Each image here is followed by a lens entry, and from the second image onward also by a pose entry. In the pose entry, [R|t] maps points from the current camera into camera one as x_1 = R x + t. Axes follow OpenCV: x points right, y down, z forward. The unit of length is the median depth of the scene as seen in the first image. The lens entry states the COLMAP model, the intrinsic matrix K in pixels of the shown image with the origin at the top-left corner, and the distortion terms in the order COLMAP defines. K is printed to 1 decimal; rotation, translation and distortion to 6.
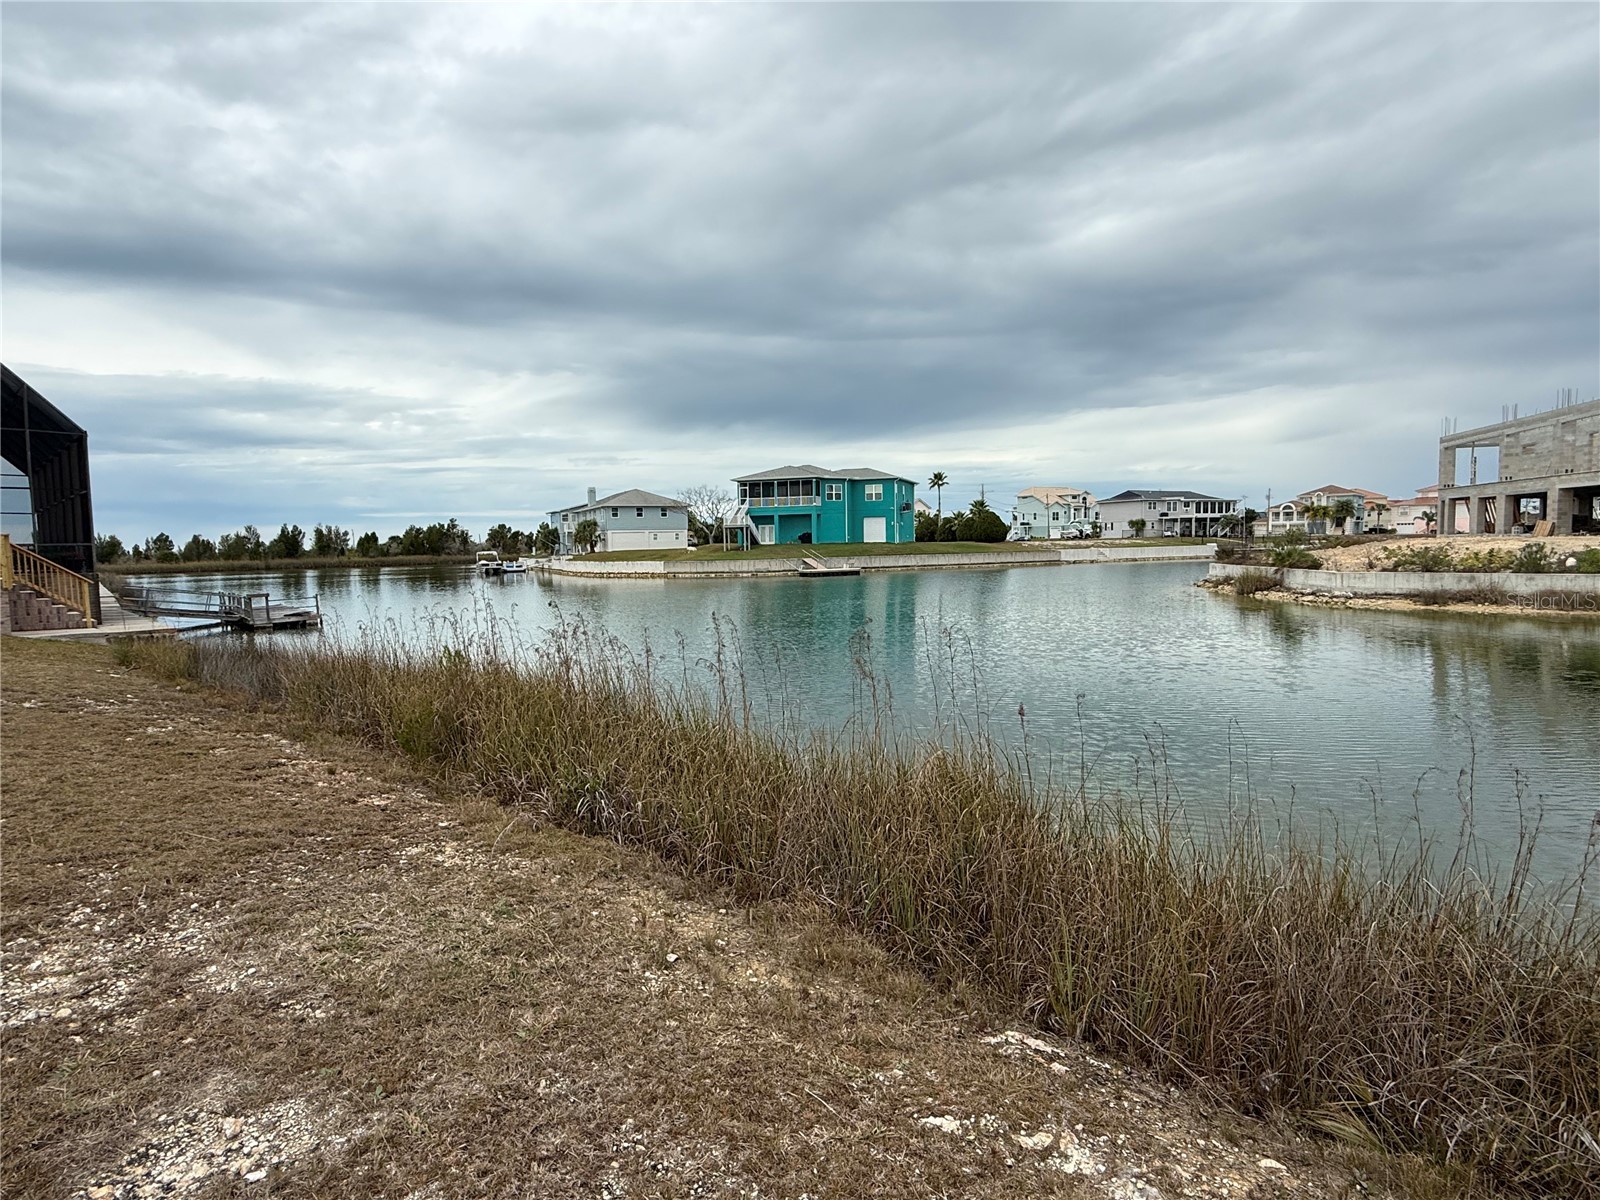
lens RADIAL K [[815.4, 0, 800.0], [0, 815.4, 600.0], [0, 0, 1]] dist [-0.001619, -0.000505]
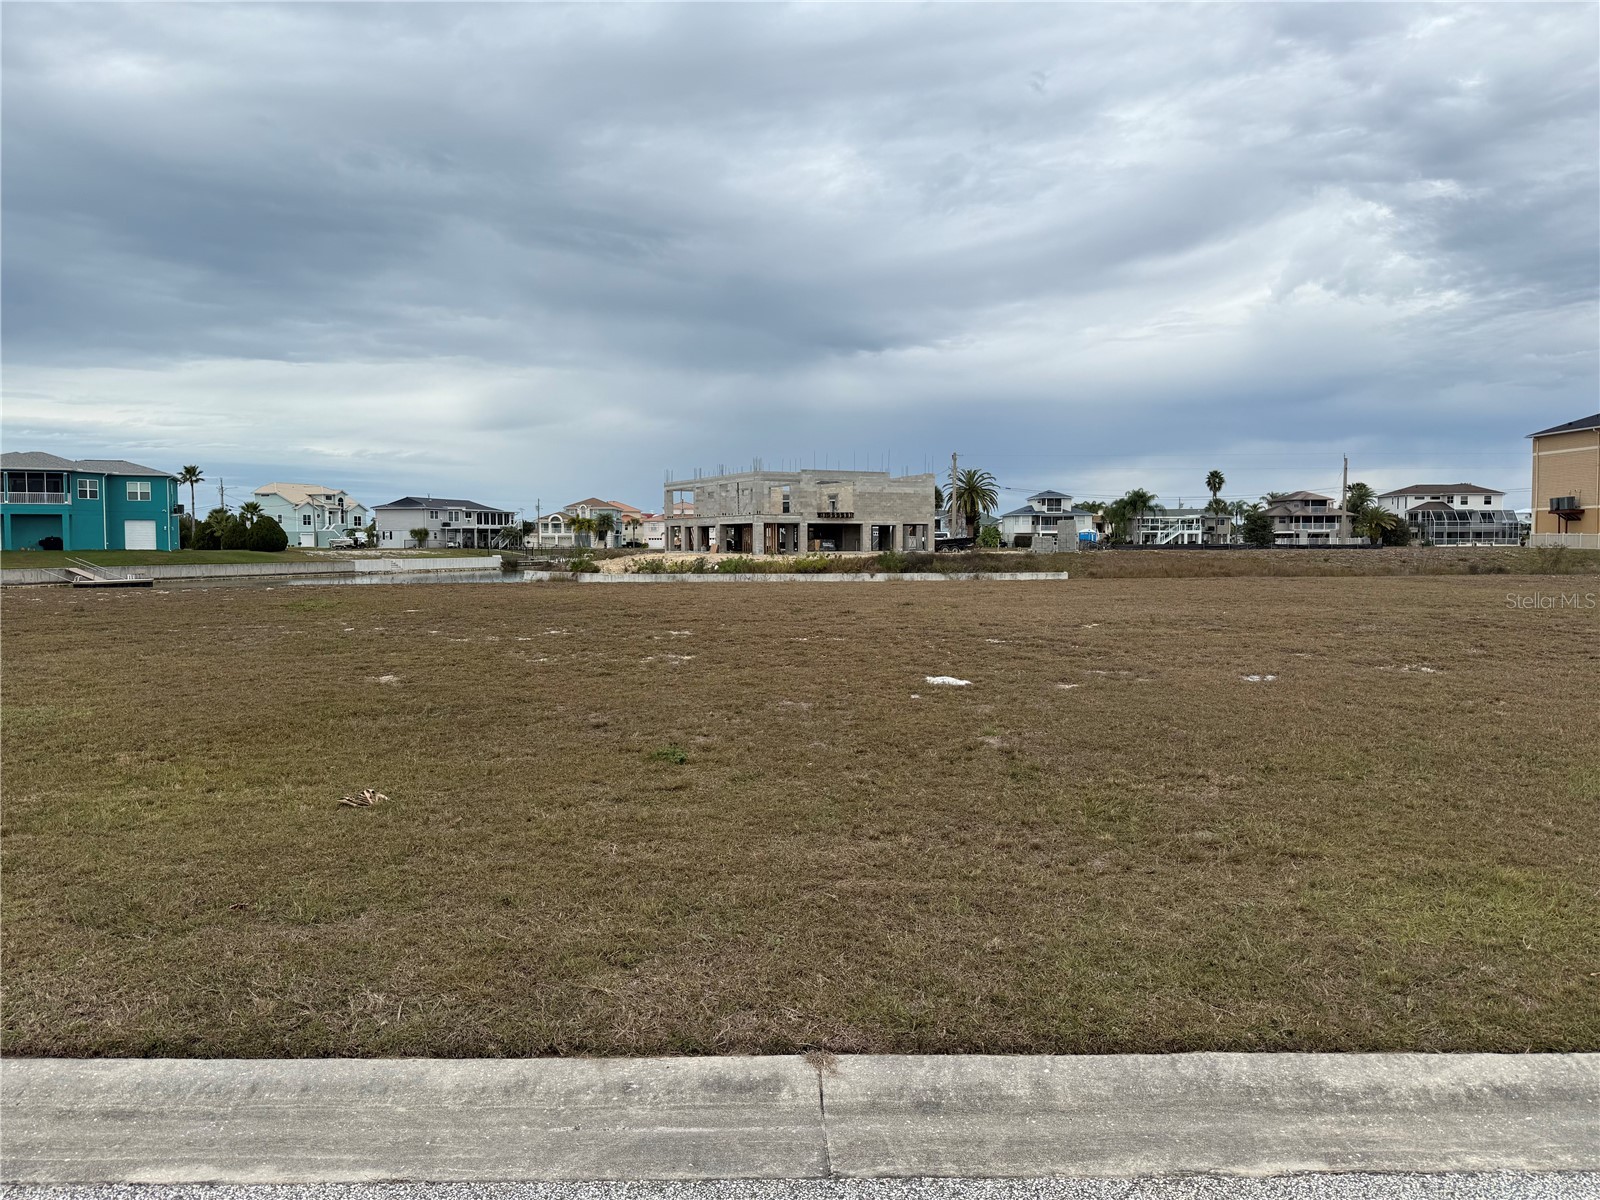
lens RADIAL K [[1130.5, 0, 800.0], [0, 1130.5, 600.0], [0, 0, 1]] dist [0.056552, -0.047250]
pose [[0.725344, -0.017308, 0.688169, -0.171152], [0.037037, 0.999217, -0.013907, 0.017550], [-0.687390, 0.035575, 0.725417, -0.248288]]
